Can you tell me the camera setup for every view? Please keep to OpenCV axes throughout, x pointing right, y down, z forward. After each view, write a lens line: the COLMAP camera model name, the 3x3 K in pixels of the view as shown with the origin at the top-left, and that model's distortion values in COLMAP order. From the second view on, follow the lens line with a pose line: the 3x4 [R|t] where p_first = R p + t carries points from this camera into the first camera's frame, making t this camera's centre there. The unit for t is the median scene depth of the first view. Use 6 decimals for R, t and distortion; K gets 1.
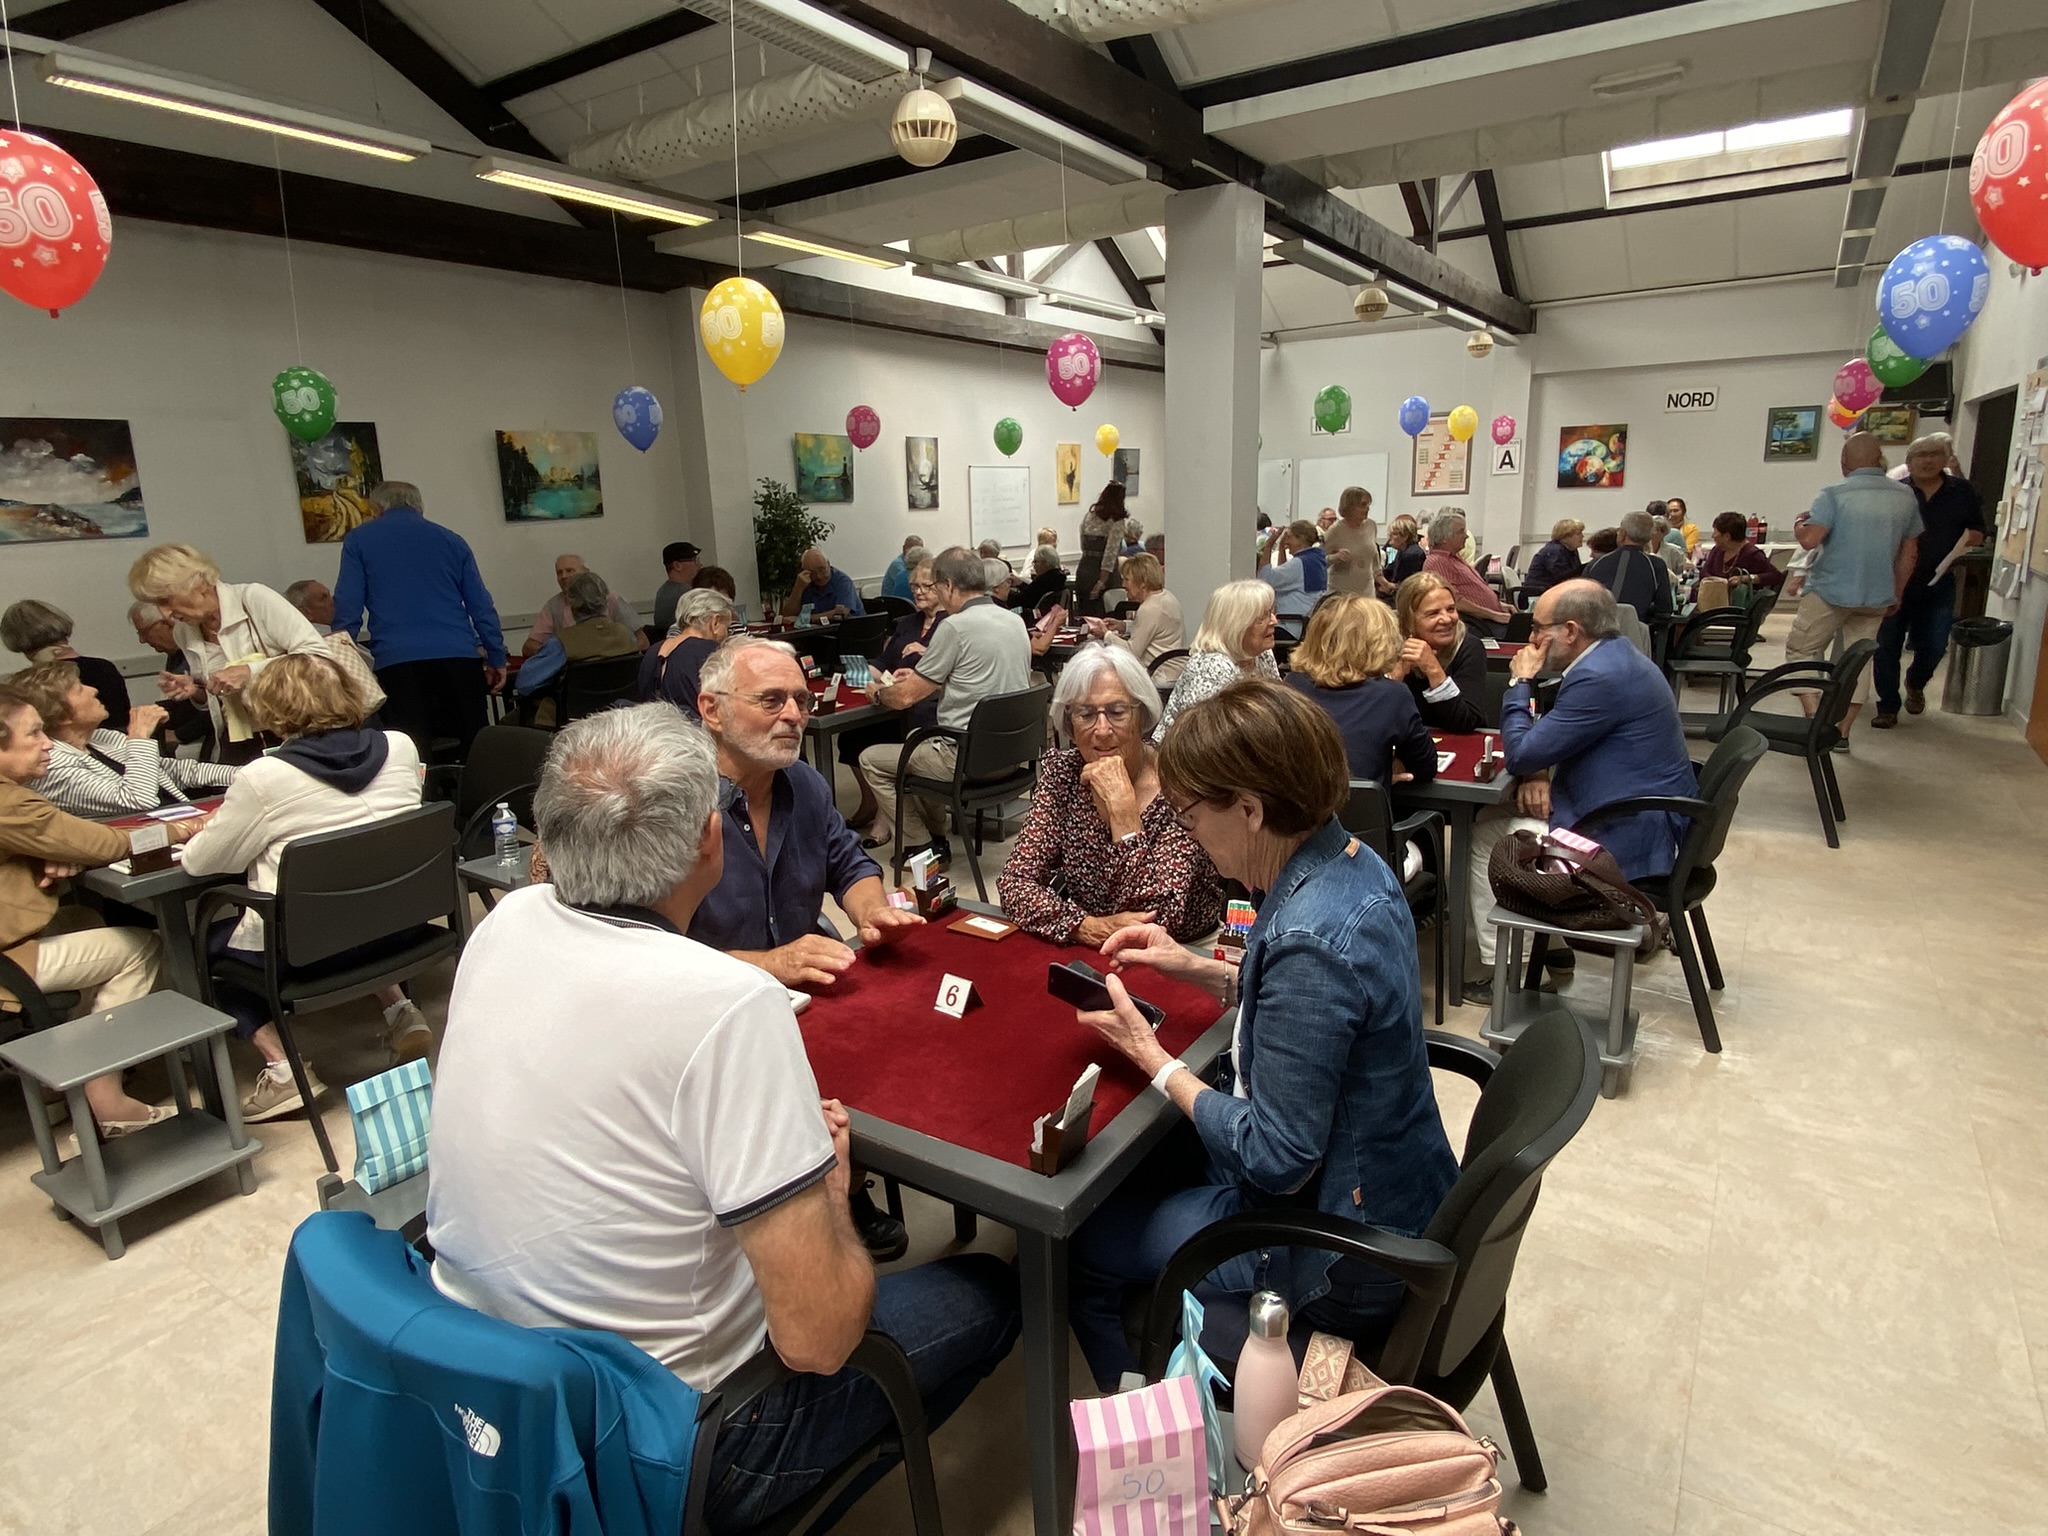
lens RADIAL K [[1114.8, 0, 1008.5], [0, 1114.8, 767.2], [0, 0, 1]] dist [-0.013563, -0.011272]
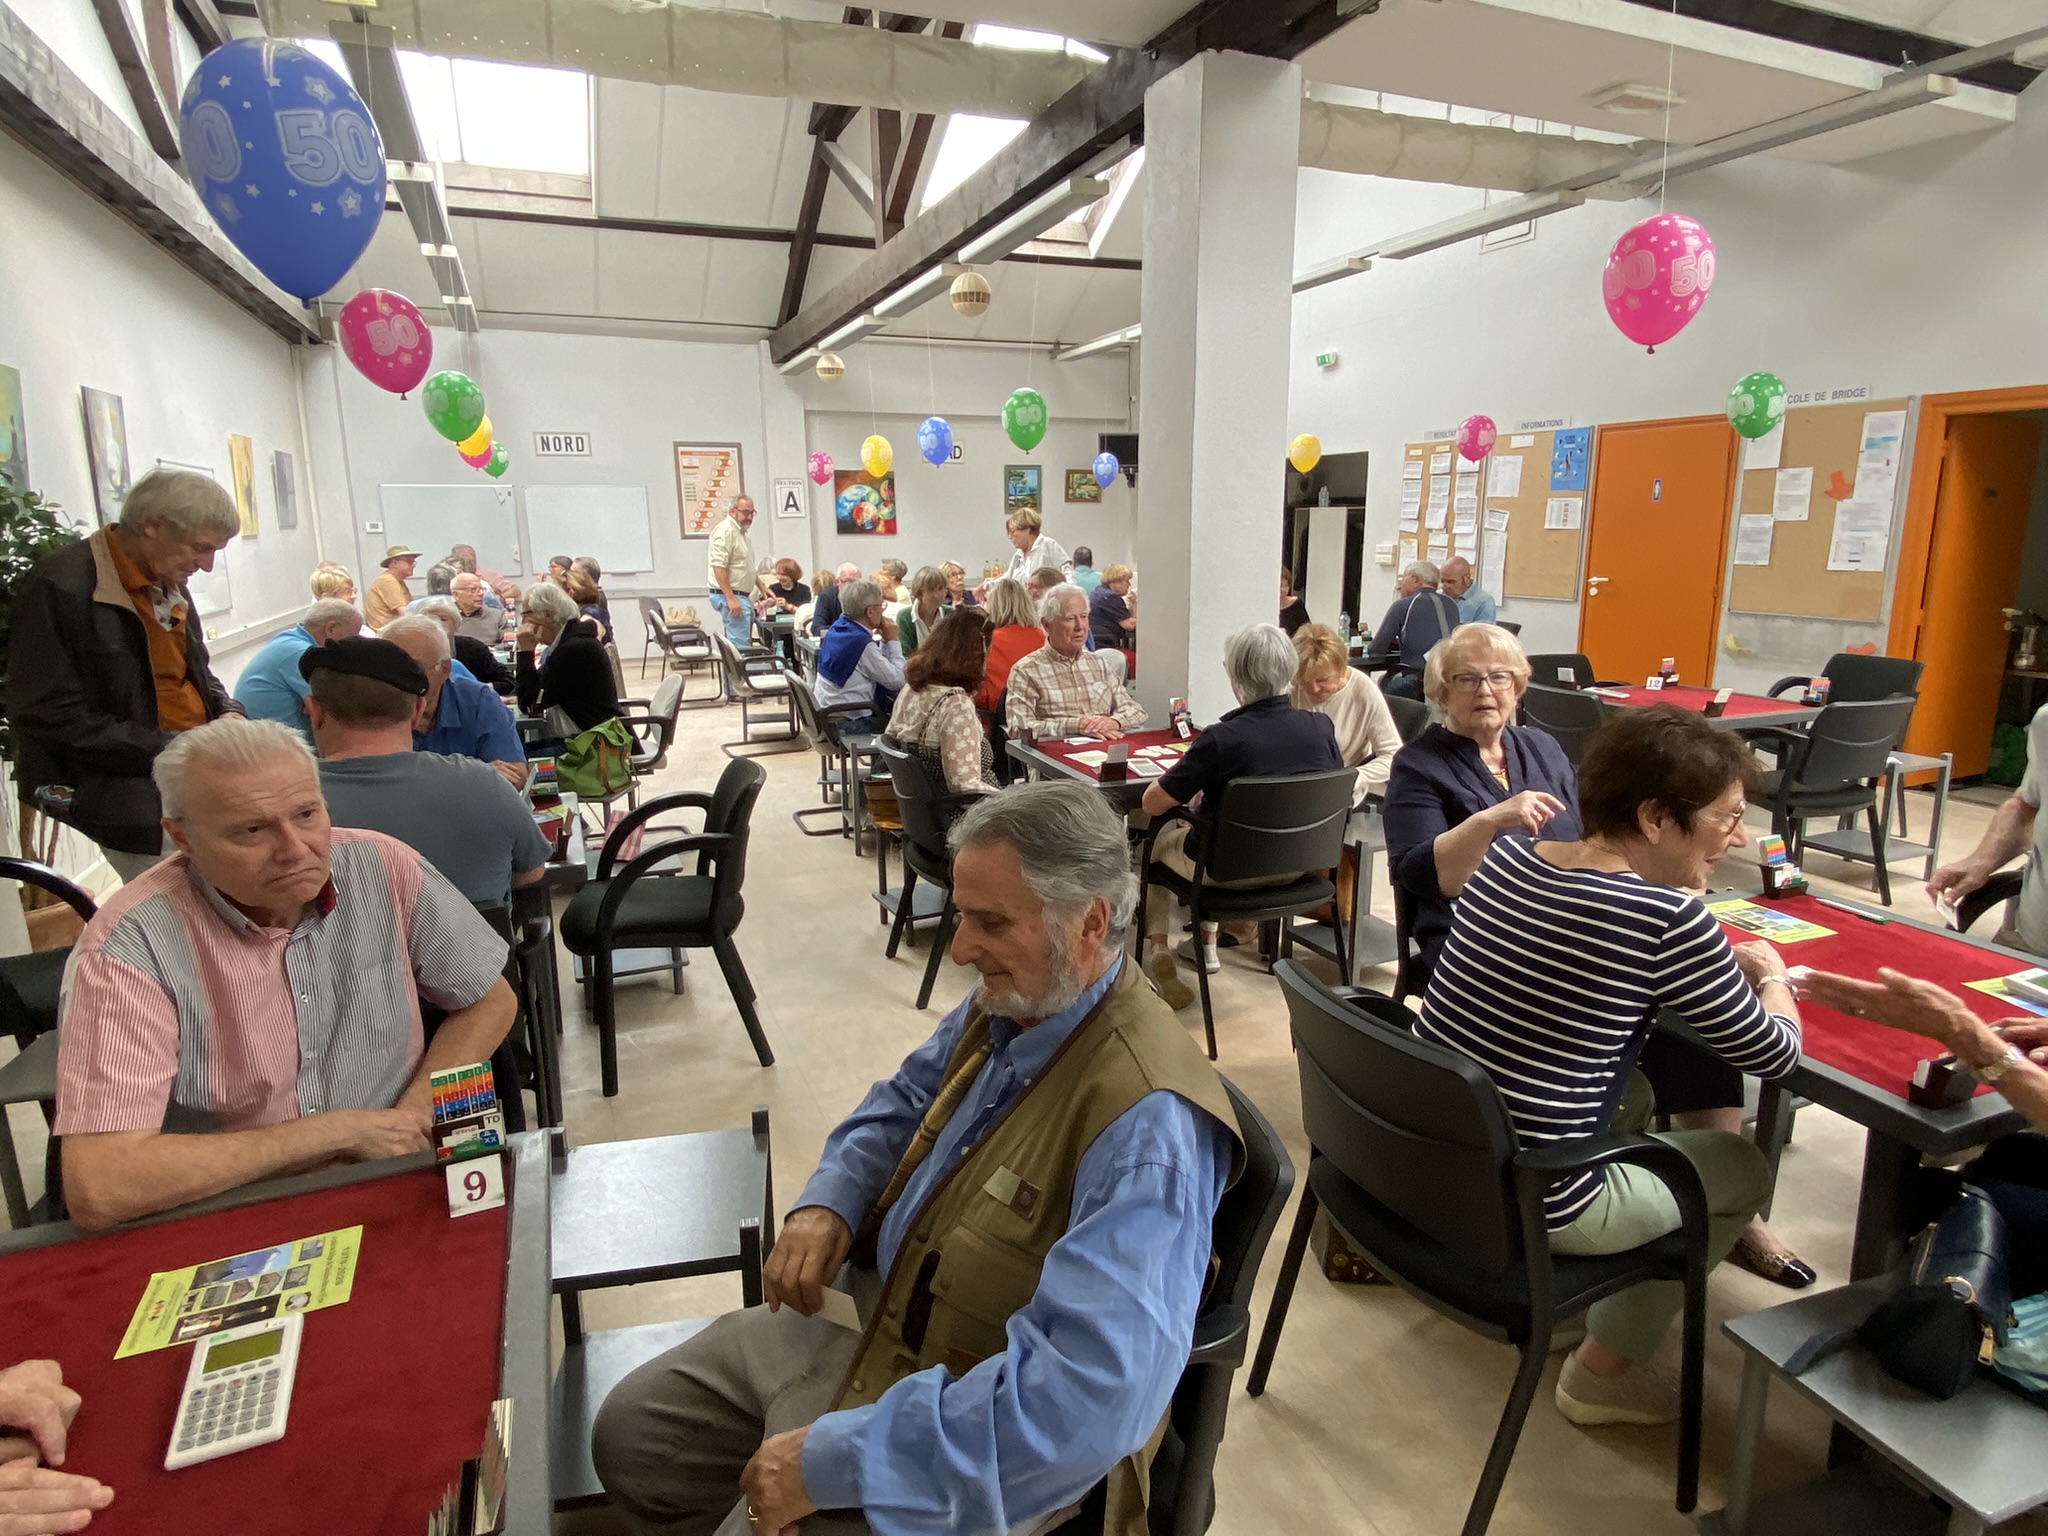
lens RADIAL K [[1114.8, 0, 1016.2], [0, 1114.8, 777.4], [0, 0, 1]] dist [-0.013563, -0.011272]
pose [[0.549983, -0.151035, 0.821406, -0.233443], [0.180075, 0.981824, 0.059960, -0.080730], [-0.815532, 0.114937, 0.567184, 0.374047]]
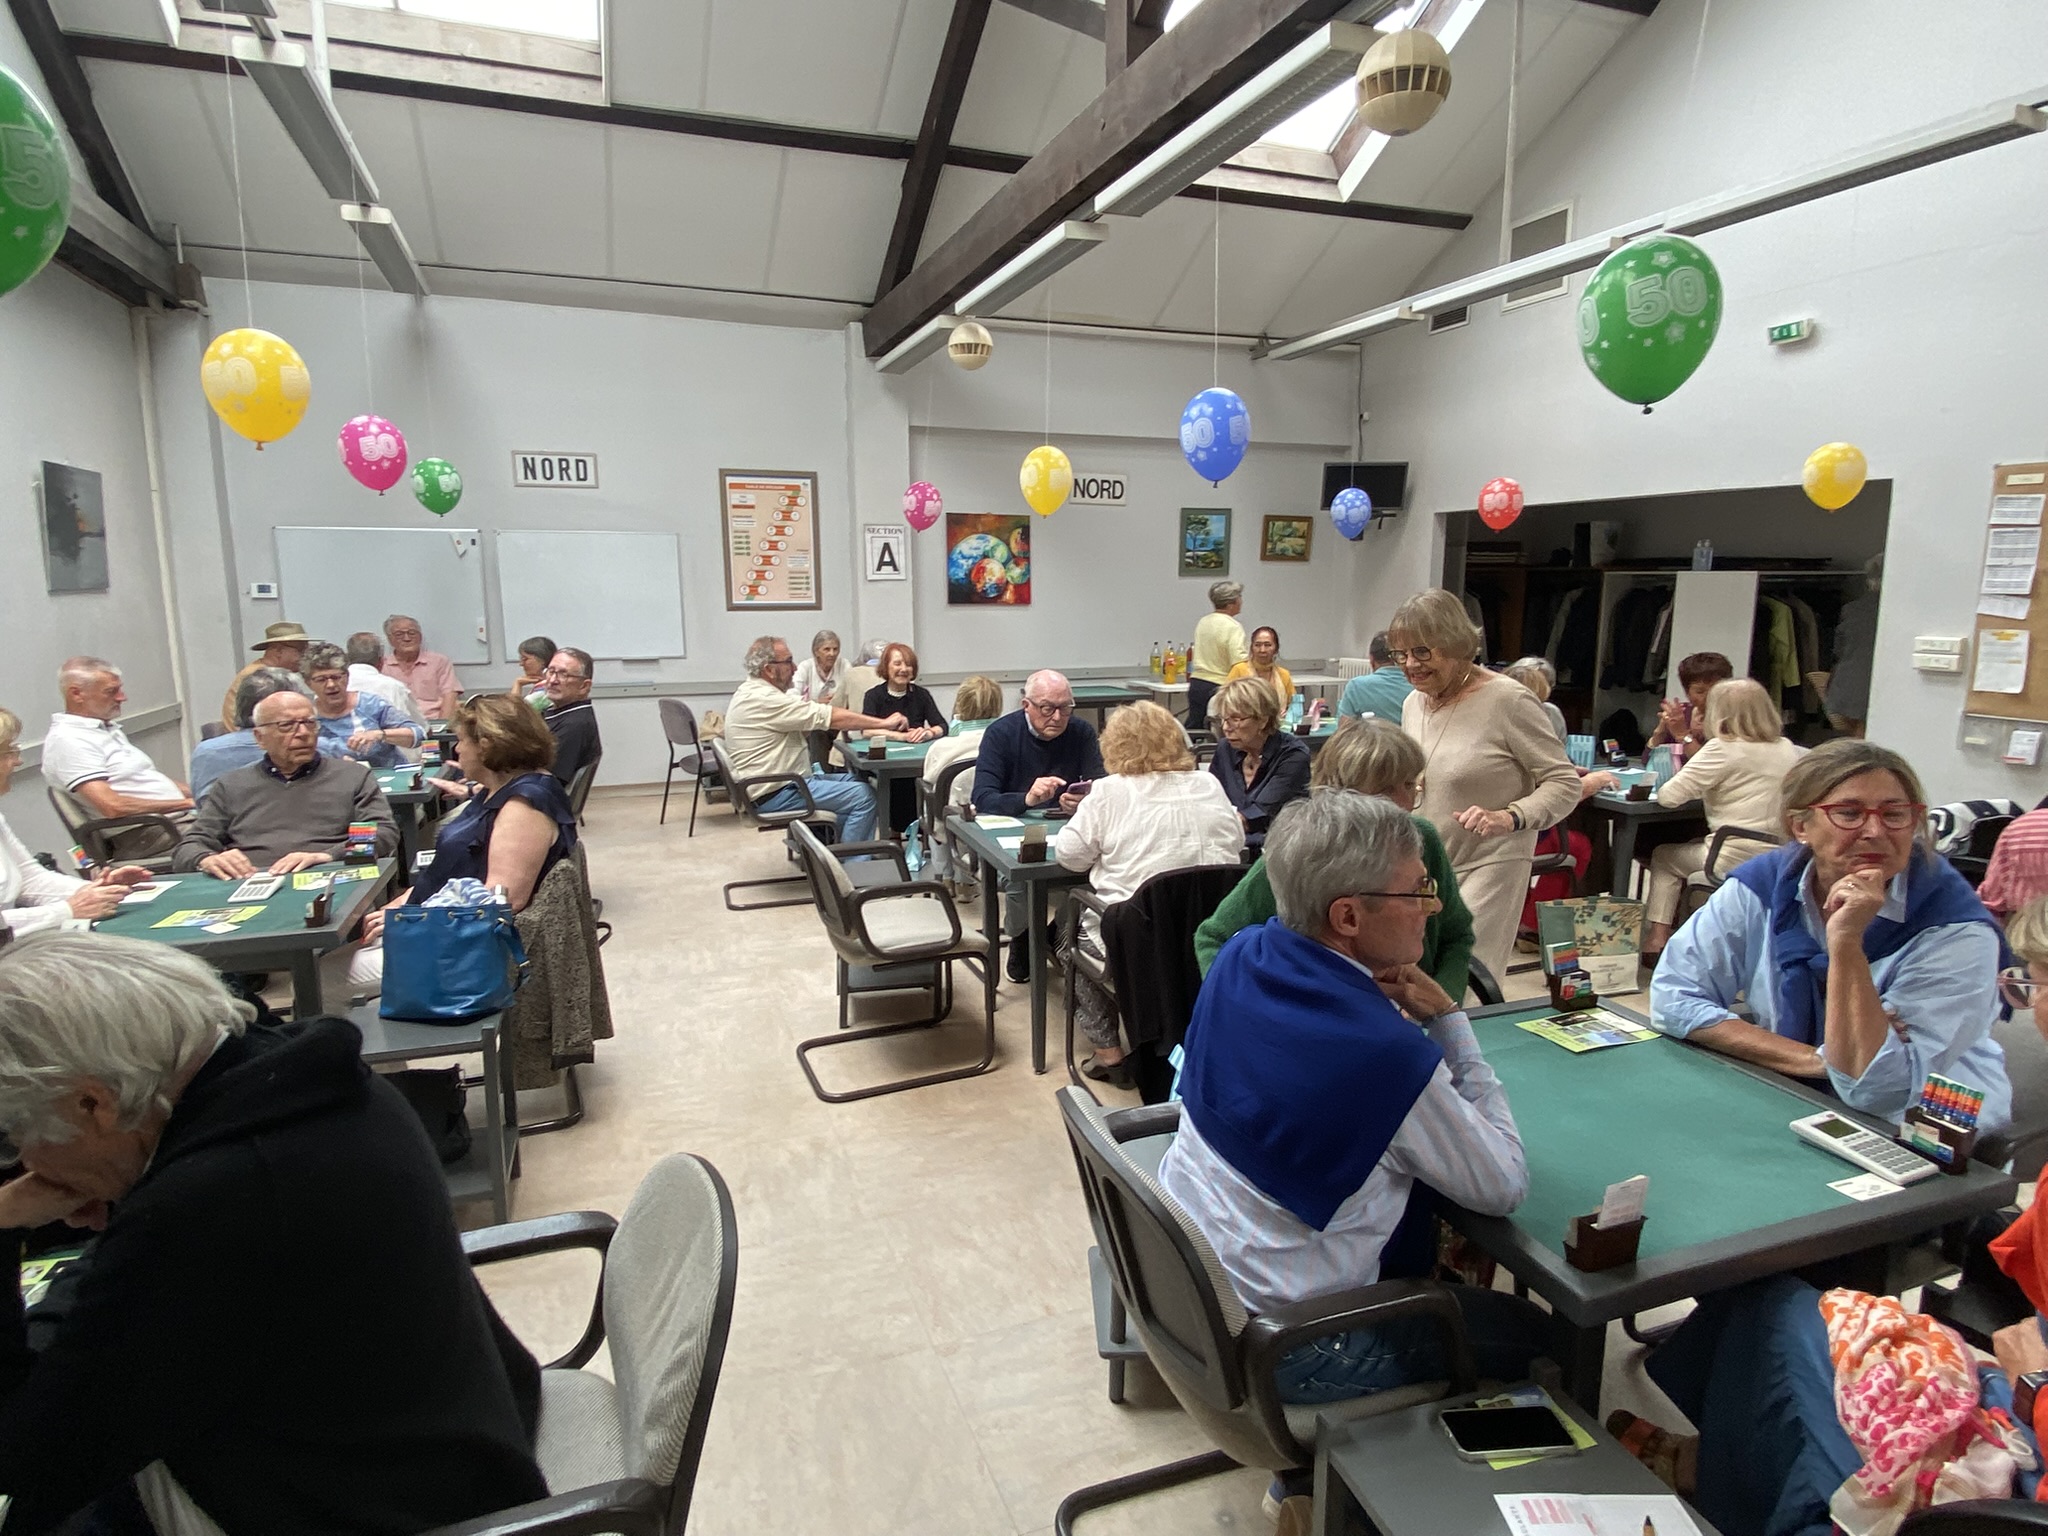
lens RADIAL K [[1114.8, 0, 1006.9], [0, 1114.8, 774.7], [0, 0, 1]] dist [-0.013563, -0.011272]
pose [[0.584318, -0.098392, 0.805538, -0.024571], [0.166633, 0.986019, -0.000435, -0.150273], [-0.794233, 0.134484, 0.592544, 0.612020]]
